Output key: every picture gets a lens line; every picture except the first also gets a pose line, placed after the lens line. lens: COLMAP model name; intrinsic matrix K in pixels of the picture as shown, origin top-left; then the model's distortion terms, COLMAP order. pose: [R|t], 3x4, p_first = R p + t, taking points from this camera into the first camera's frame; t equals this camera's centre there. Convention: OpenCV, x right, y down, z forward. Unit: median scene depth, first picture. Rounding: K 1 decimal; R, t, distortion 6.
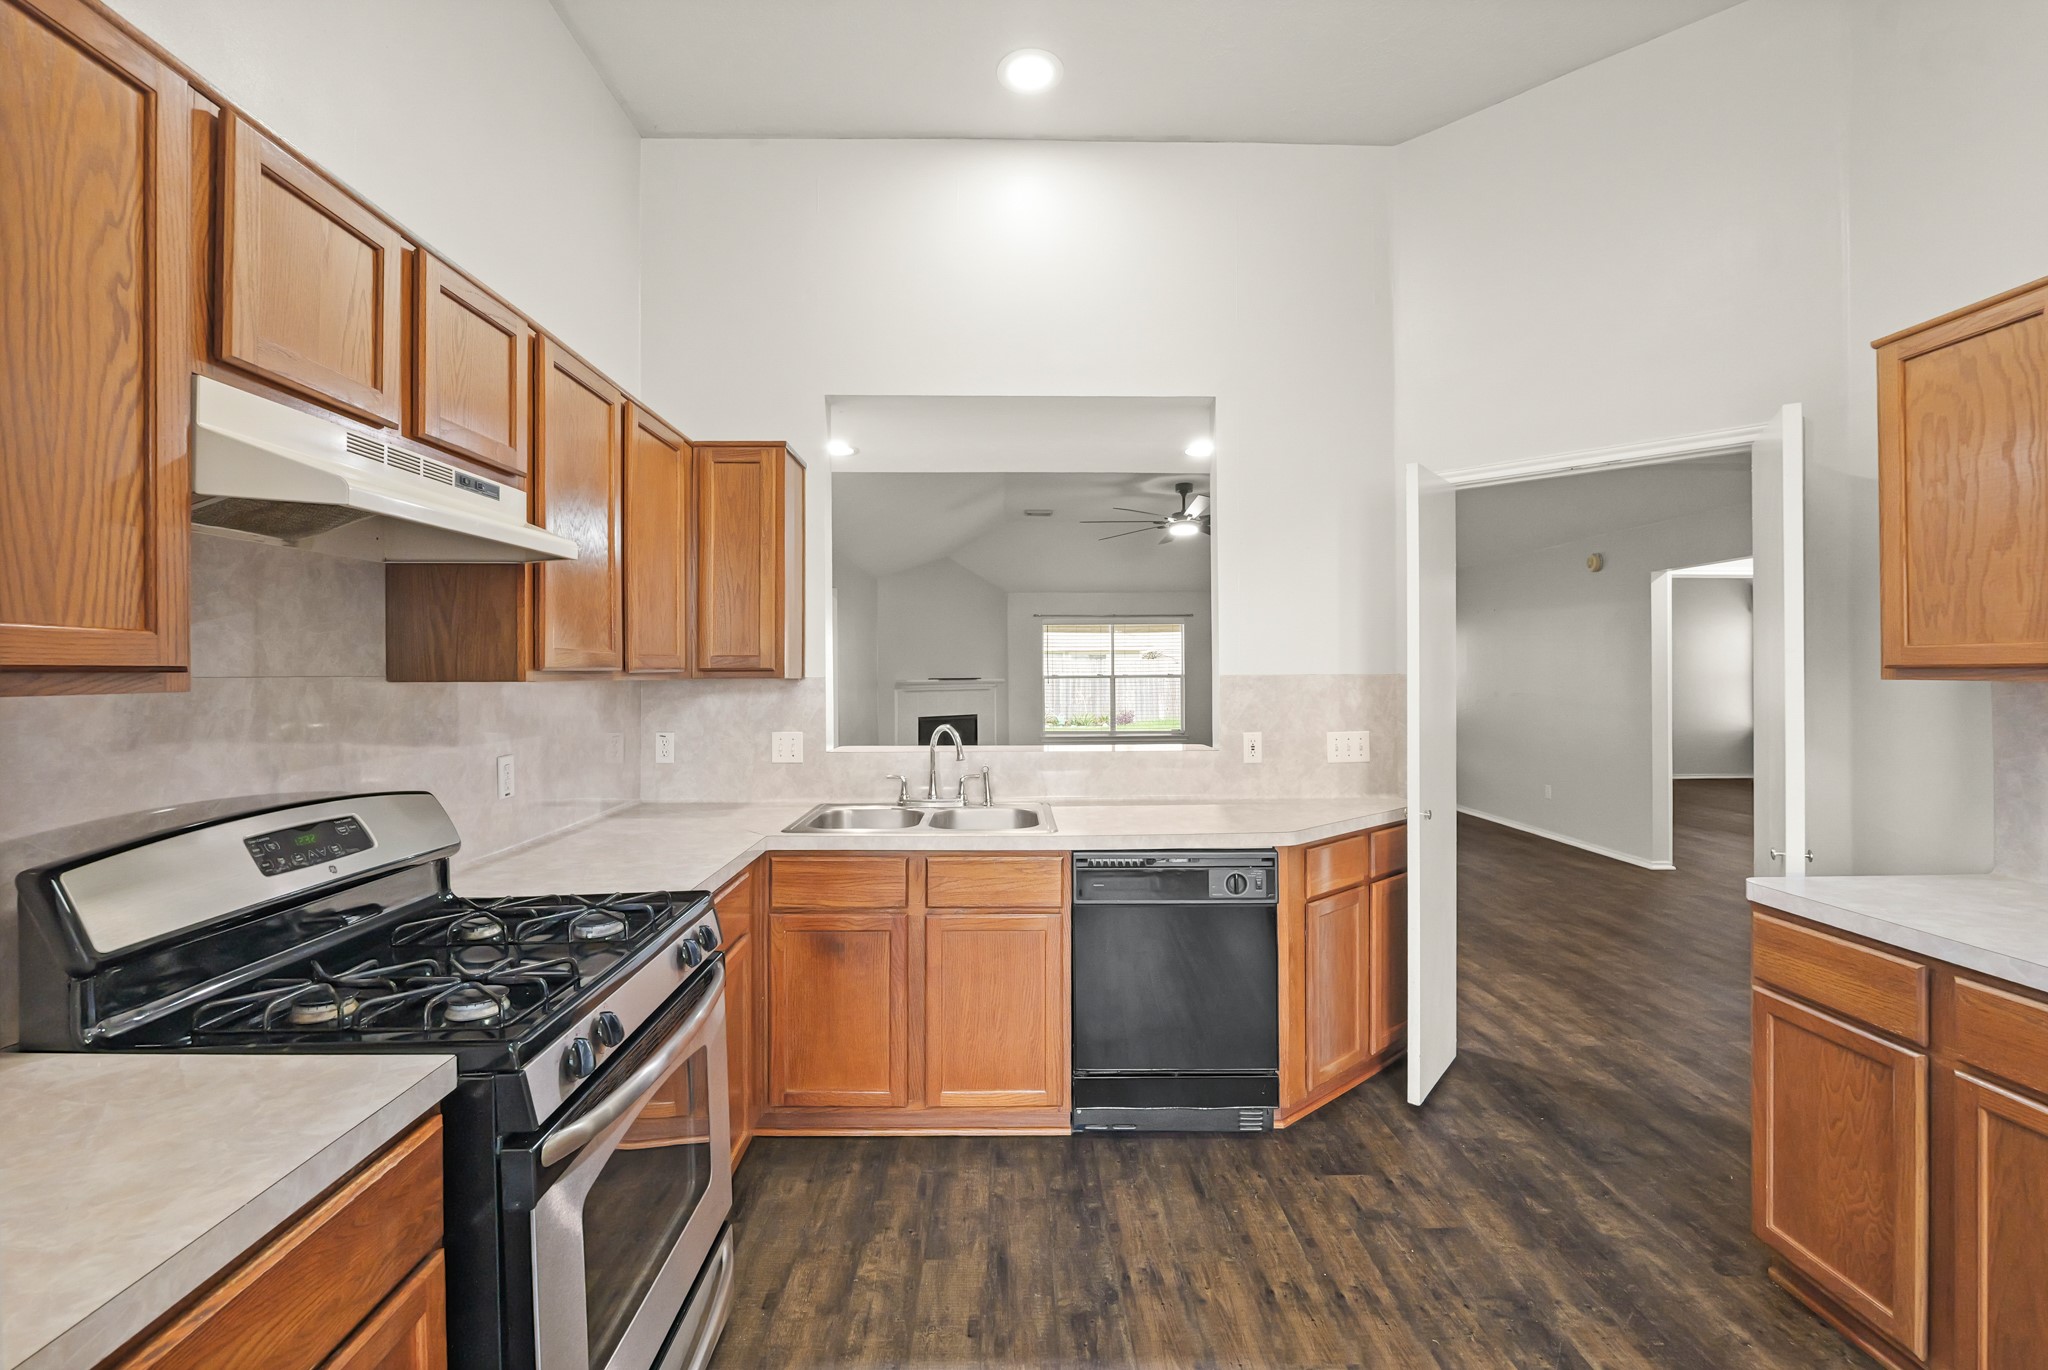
lens RADIAL K [[868.9, 0, 1024.3], [0, 868.9, 668.4], [0, 0, 1]] dist [-0.010202, 0.000276]
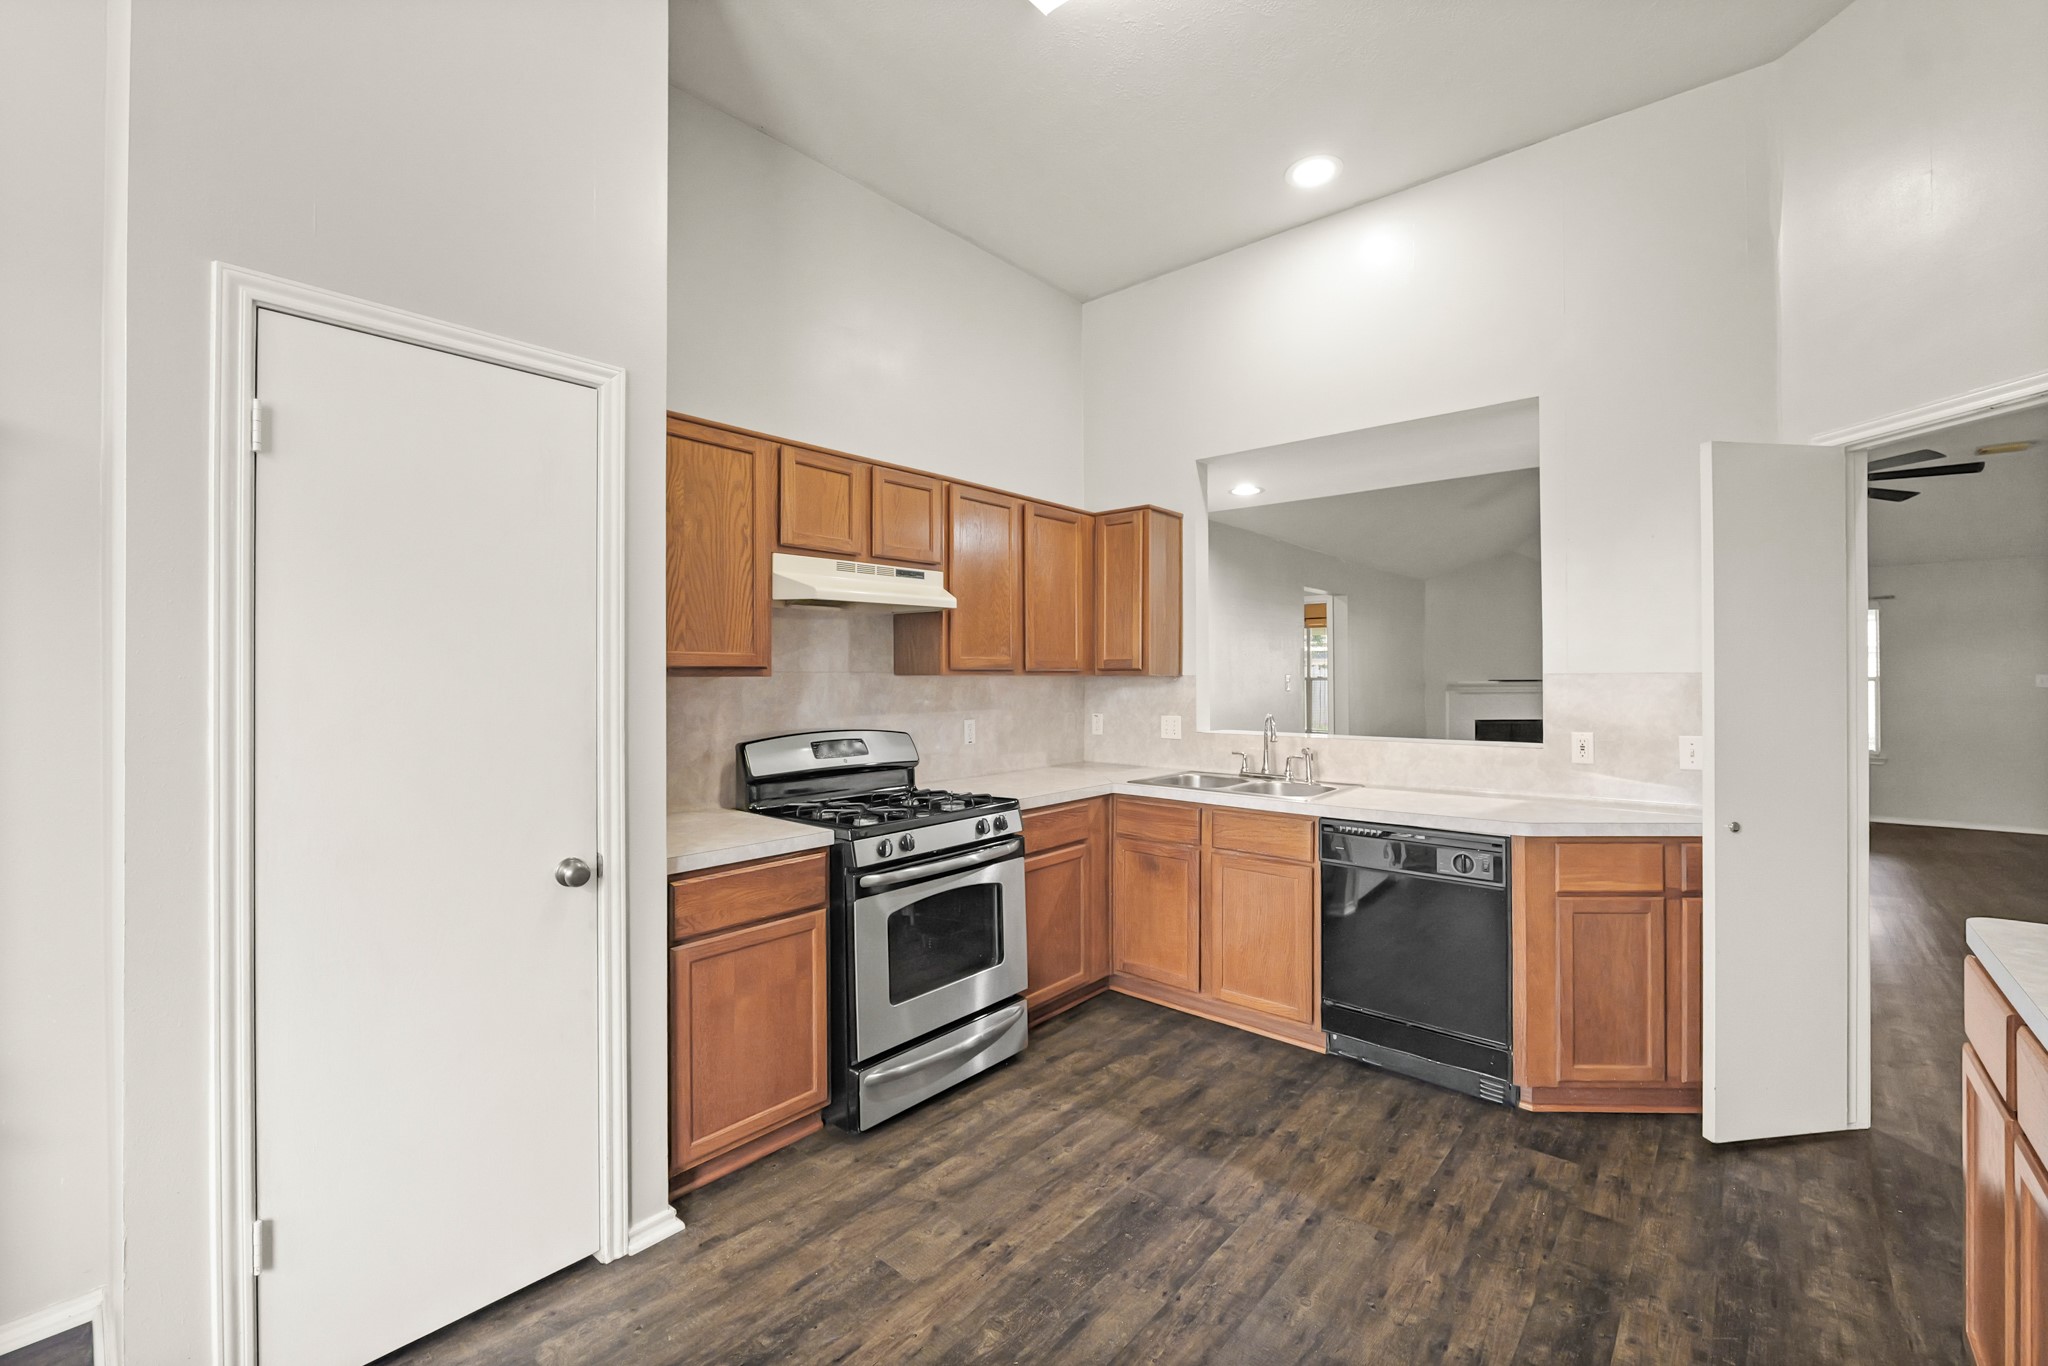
lens RADIAL K [[852.8, 0, 1021.0], [0, 852.8, 673.9], [0, 0, 1]] dist [-0.011785, 0.000259]
pose [[0.740498, -0.000159, -0.672059, 0.603150], [0.002324, 0.999995, 0.002324, 0.006714], [0.672055, -0.003283, 0.740494, -0.178623]]
